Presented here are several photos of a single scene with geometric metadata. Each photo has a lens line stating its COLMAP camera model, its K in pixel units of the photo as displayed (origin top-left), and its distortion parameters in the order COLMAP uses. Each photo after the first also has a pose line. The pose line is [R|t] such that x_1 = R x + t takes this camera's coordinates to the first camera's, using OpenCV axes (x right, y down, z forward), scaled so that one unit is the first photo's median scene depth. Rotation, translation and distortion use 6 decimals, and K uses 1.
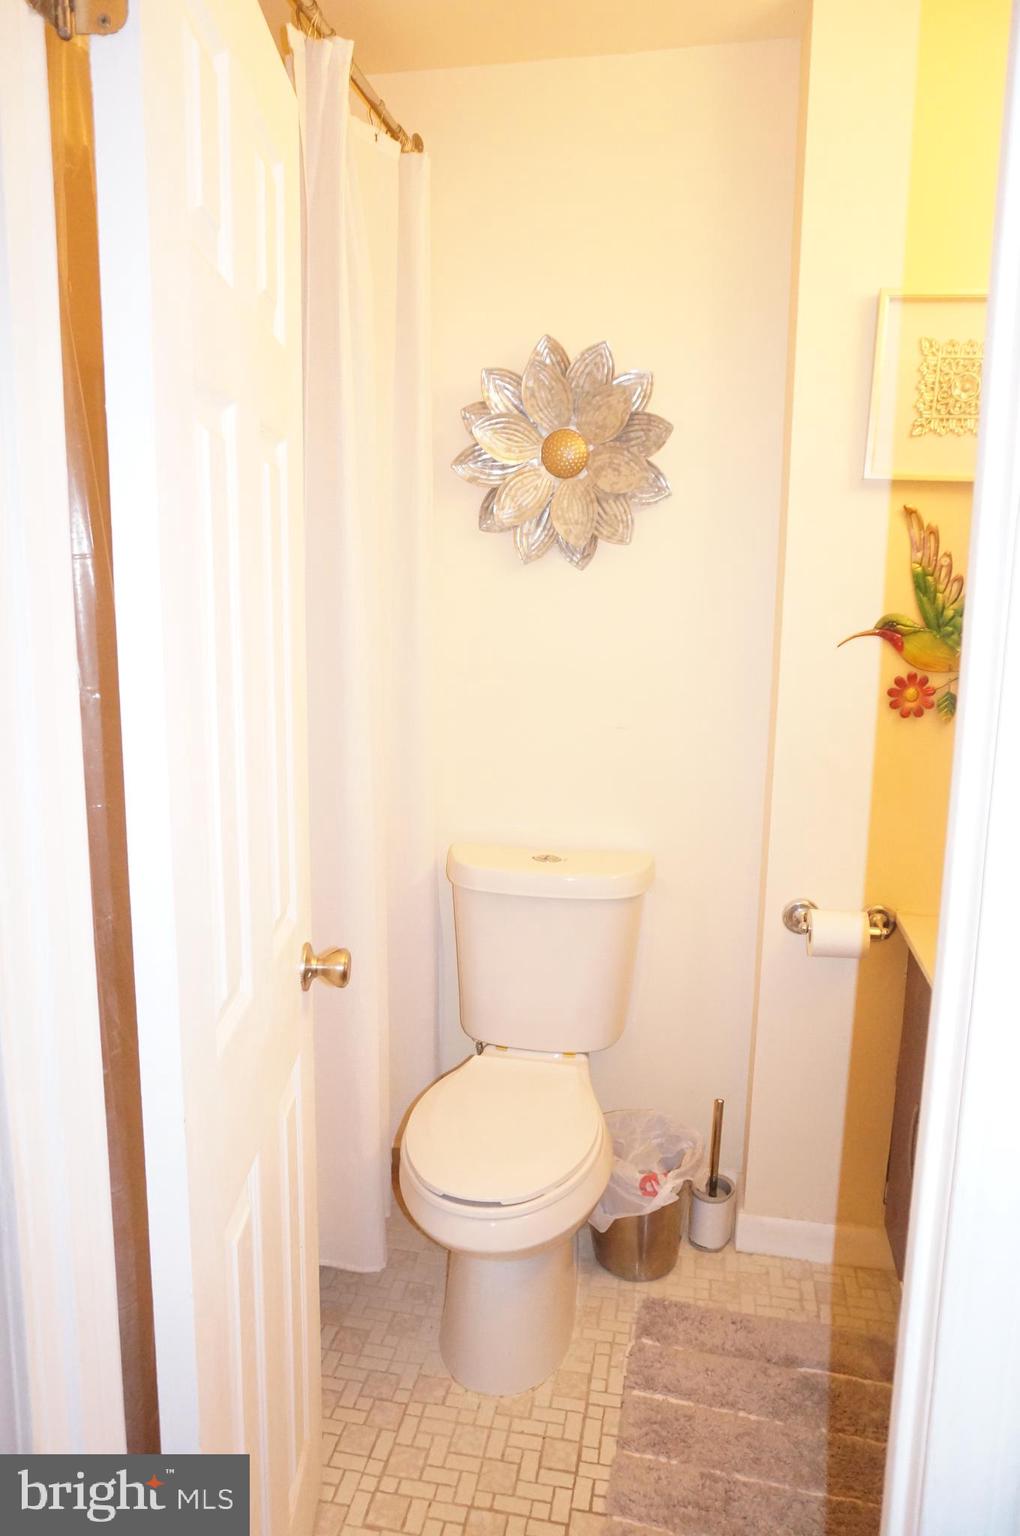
lens RADIAL K [[1024.4, 0, 513.7], [0, 1024.4, 763.9], [0, 0, 1]] dist [-0.050299, 0.037826]
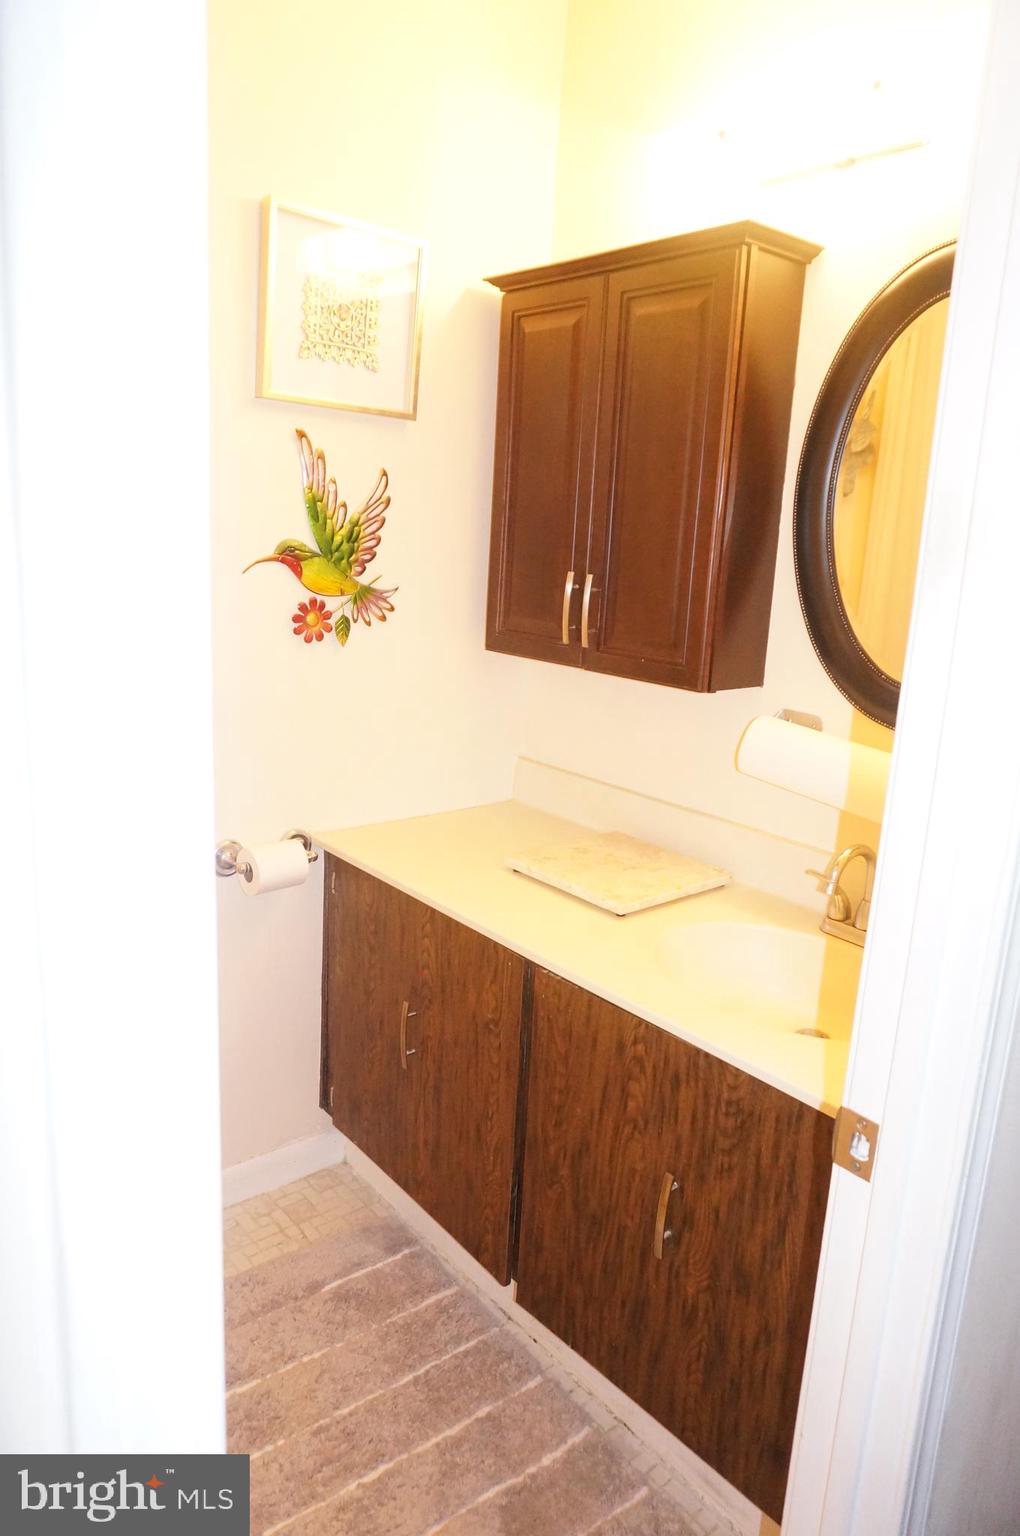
lens RADIAL K [[1024.4, 0, 513.7], [0, 1024.4, 763.9], [0, 0, 1]] dist [-0.050299, 0.037826]
pose [[0.636605, -0.160843, 0.754230, -0.278632], [0.099769, 0.986967, 0.126265, -0.035400], [-0.764709, -0.005133, 0.644355, 0.192789]]
